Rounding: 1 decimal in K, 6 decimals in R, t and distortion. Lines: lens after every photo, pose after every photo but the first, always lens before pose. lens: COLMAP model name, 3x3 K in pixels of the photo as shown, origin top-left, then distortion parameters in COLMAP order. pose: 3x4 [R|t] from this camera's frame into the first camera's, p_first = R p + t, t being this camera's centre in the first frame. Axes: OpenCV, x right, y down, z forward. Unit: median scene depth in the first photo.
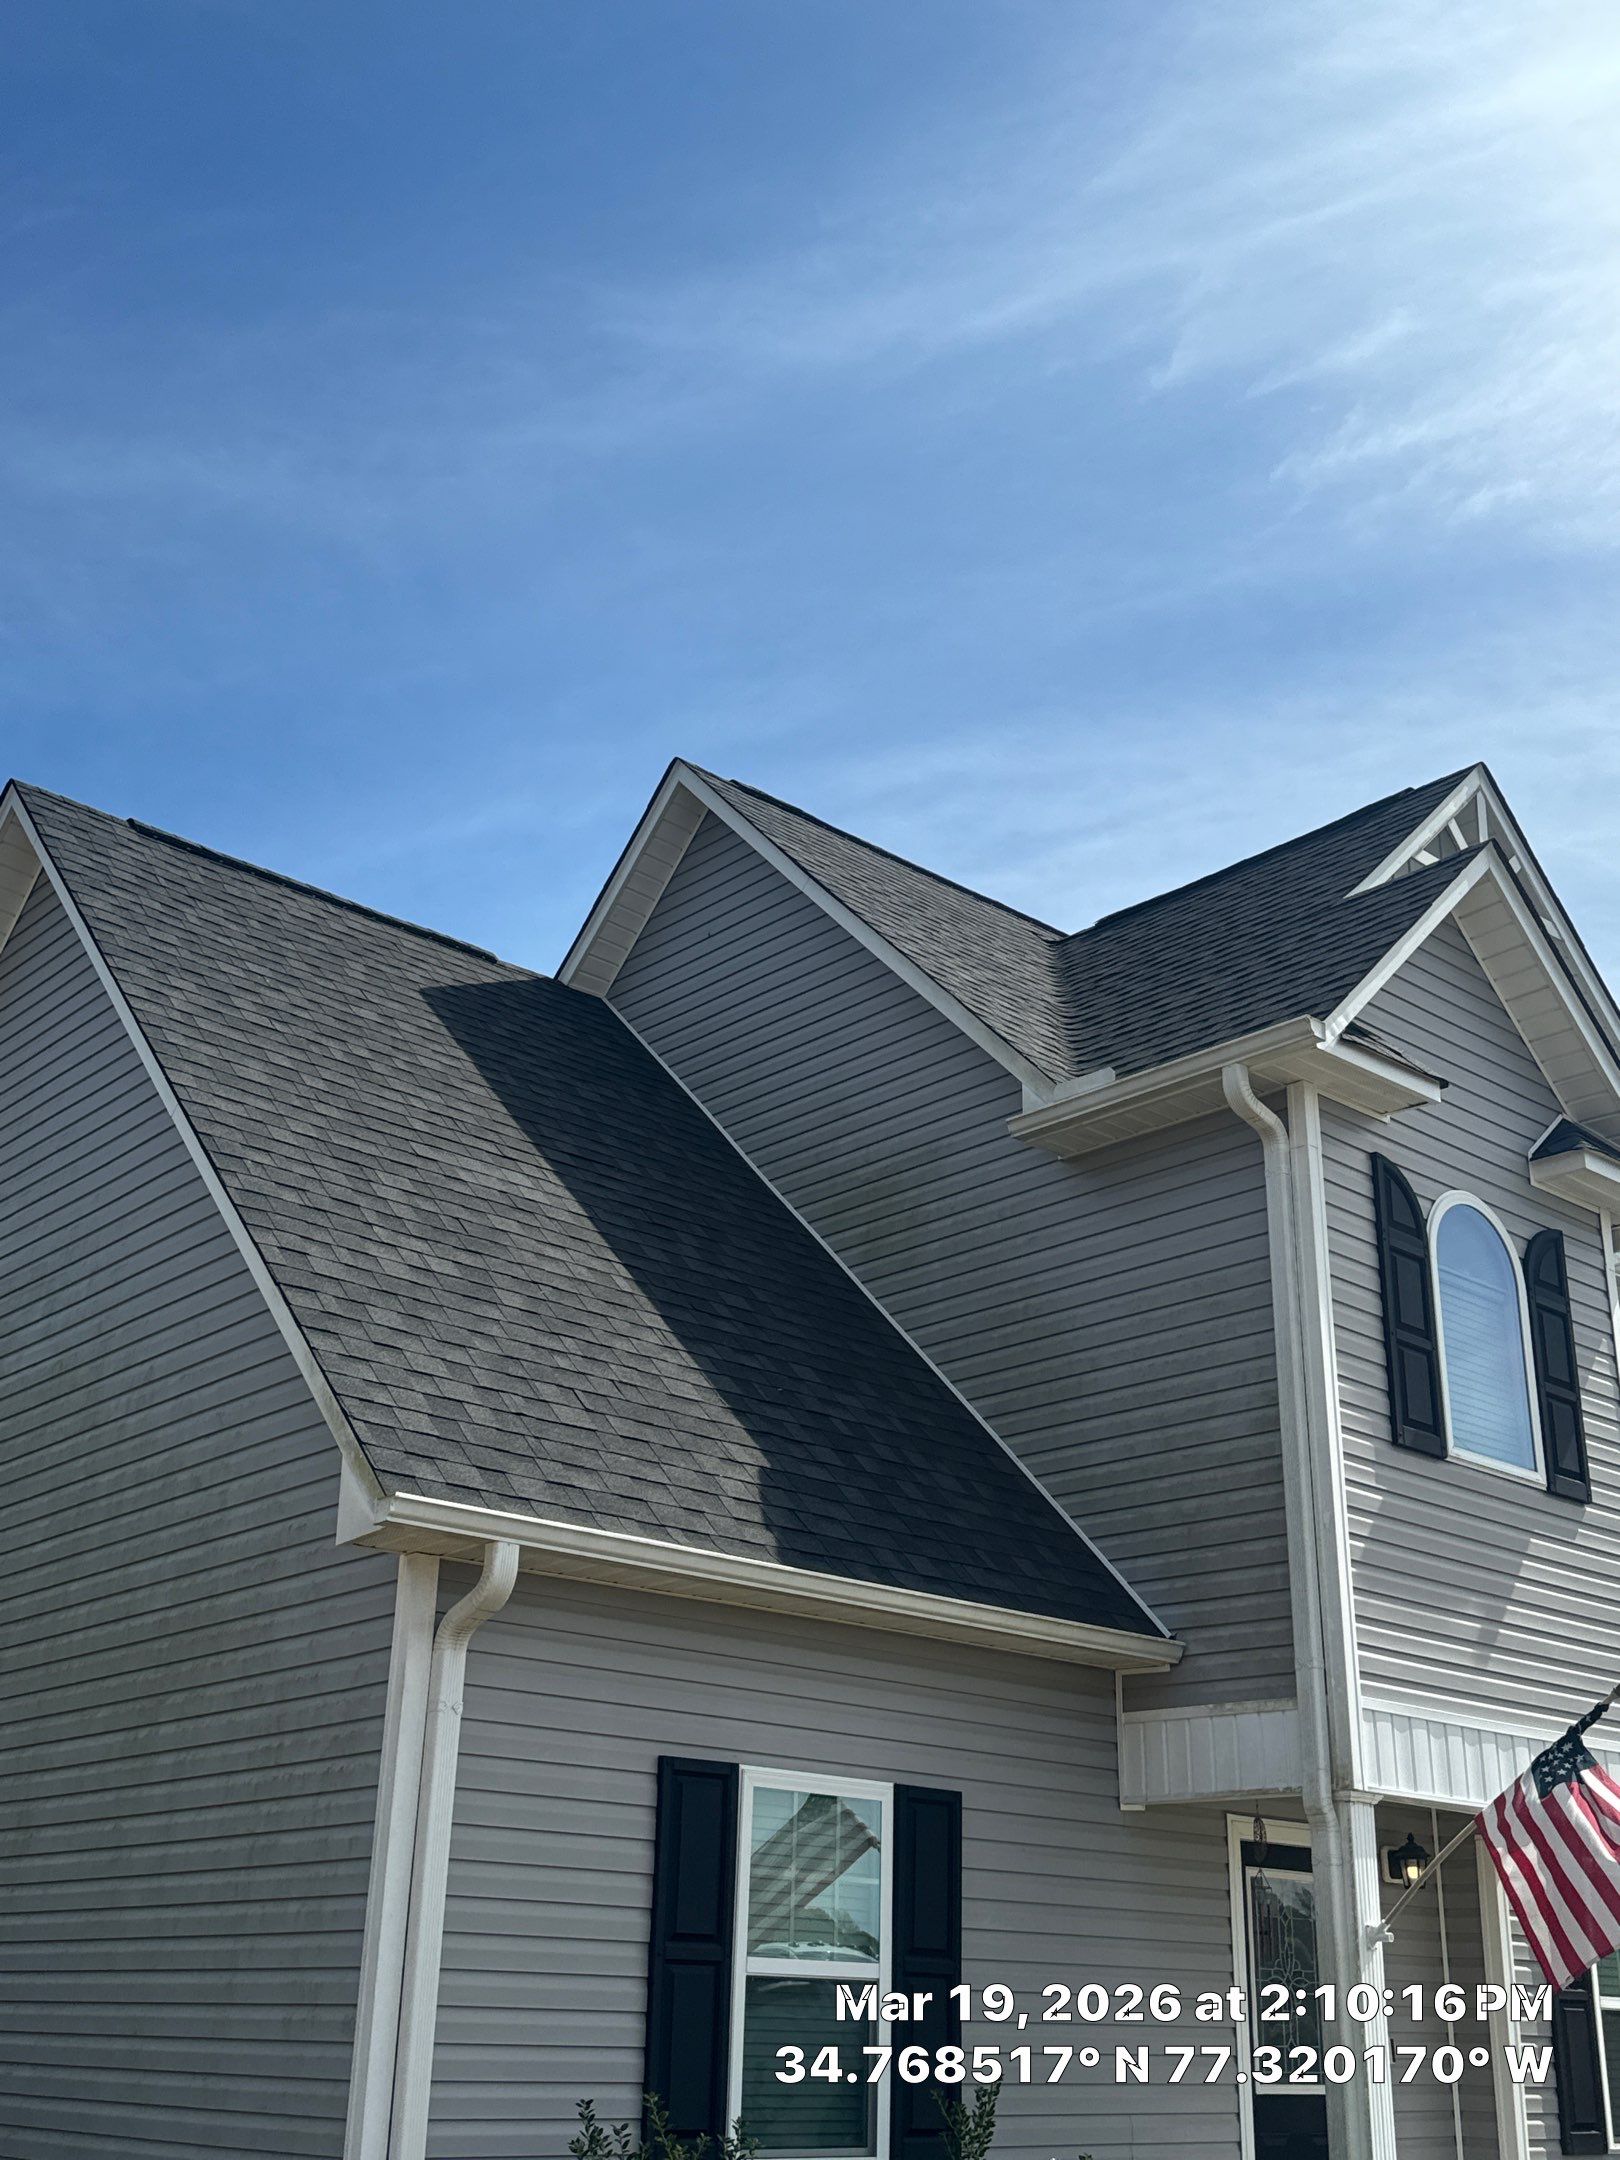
lens RADIAL K [[2233.4, 0, 815.4], [0, 2233.4, 1076.4], [0, 0, 1]] dist [0.163278, -0.283379]
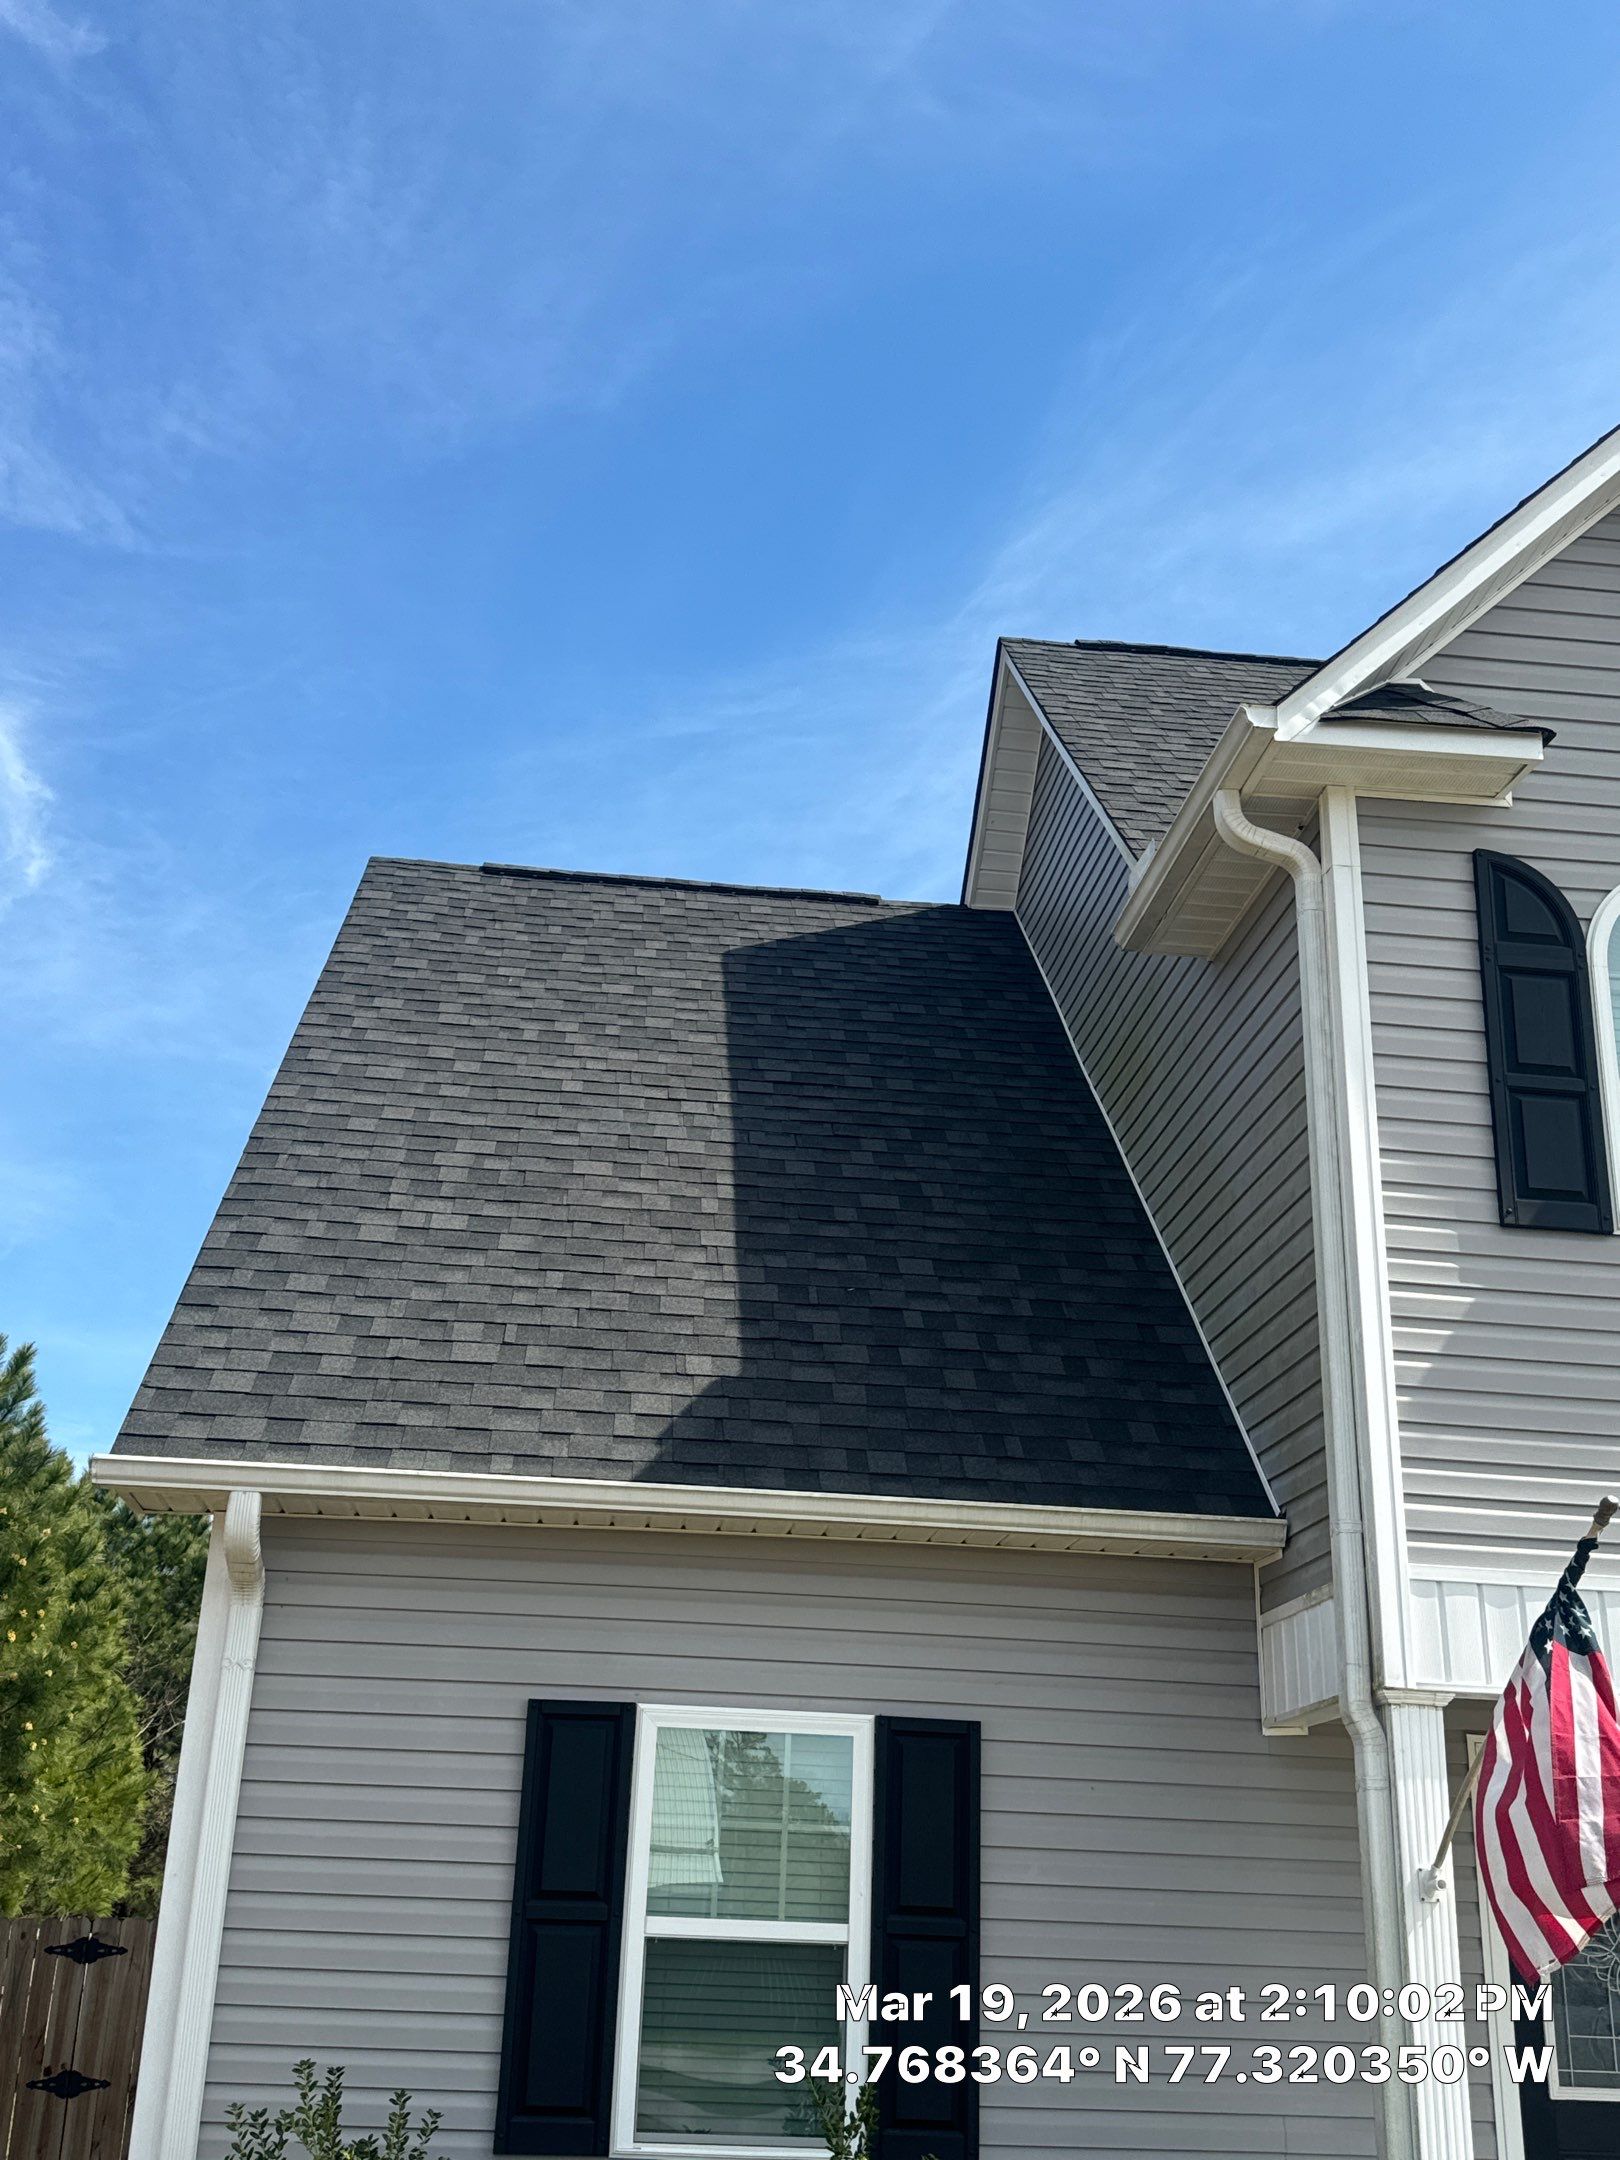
lens RADIAL K [[2198.5, 0, 810.0], [0, 2198.5, 1080.0], [0, 0, 1]] dist [0.165804, -0.310686]
pose [[0.810179, -0.214274, -0.545615, 0.523192], [0.211855, 0.974913, -0.068287, 0.128372], [0.546559, -0.060266, 0.835249, 0.292597]]
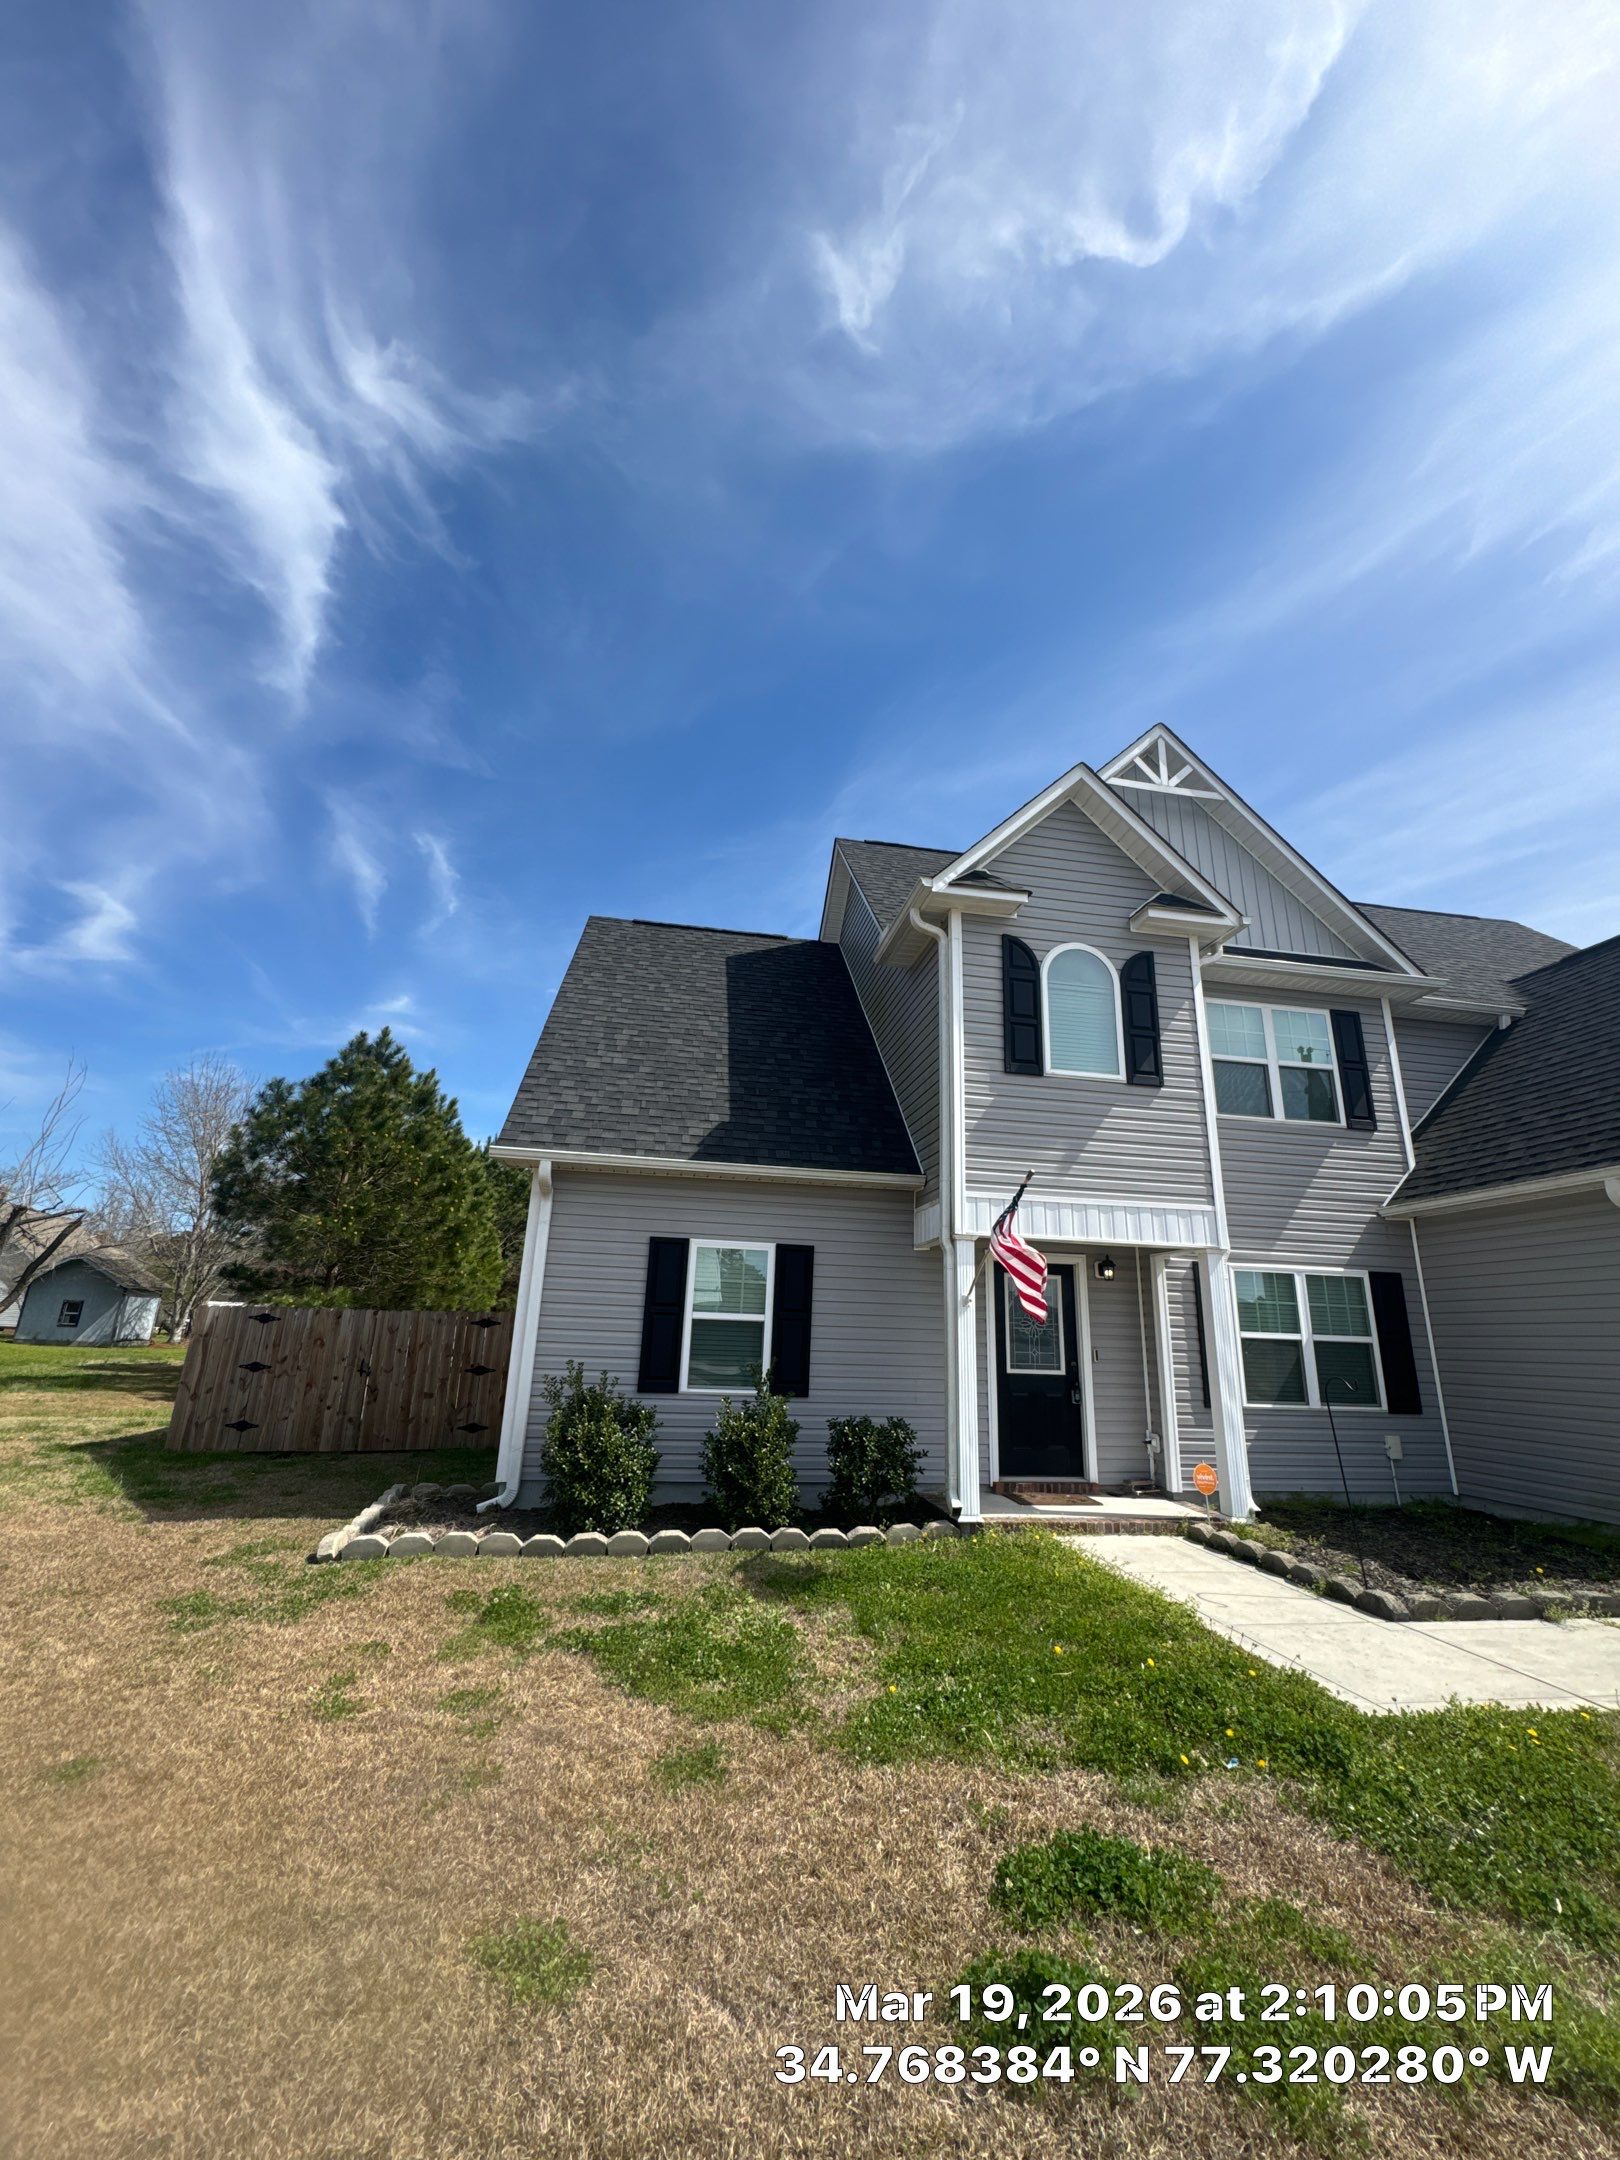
lens RADIAL K [[868.2, 0, 814.5], [0, 868.2, 1076.4], [0, 0, 1]] dist [-0.002506, -0.000322]
pose [[0.846447, -0.148607, -0.511315, 0.557631], [0.191638, 0.980939, 0.032146, 0.117177], [0.496791, -0.125197, 0.858792, 0.254748]]
